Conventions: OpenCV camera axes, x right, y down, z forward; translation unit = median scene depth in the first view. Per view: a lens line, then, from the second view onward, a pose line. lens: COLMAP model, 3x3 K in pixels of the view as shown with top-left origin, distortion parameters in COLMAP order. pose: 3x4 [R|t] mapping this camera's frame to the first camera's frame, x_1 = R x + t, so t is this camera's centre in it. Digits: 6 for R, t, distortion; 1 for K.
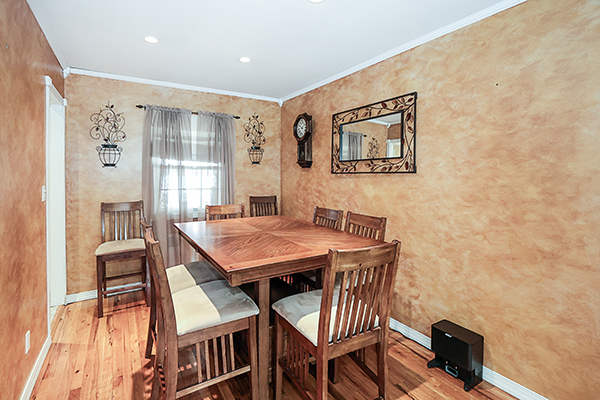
lens RADIAL K [[285.0, 0, 276.1], [0, 285.0, 179.8], [0, 0, 1]] dist [-0.008020, 0.002307]
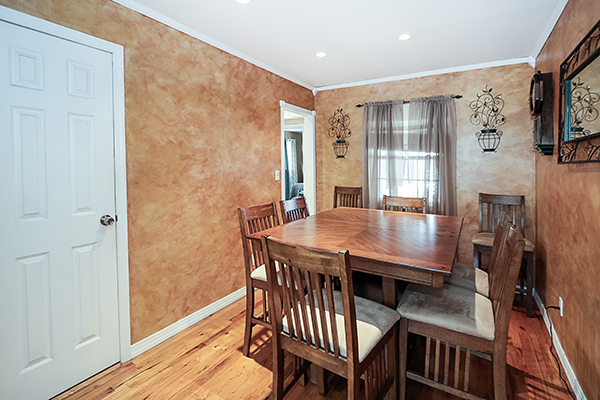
lens RADIAL K [[285.0, 0, 303.0], [0, 285.0, 174.9], [0, 0, 1]] dist [-0.008020, 0.002307]
pose [[0.499690, 0.036342, -0.865441, 0.386470], [-0.025779, 0.999301, 0.027079, -0.000914], [0.865820, 0.008779, 0.500278, 0.200618]]
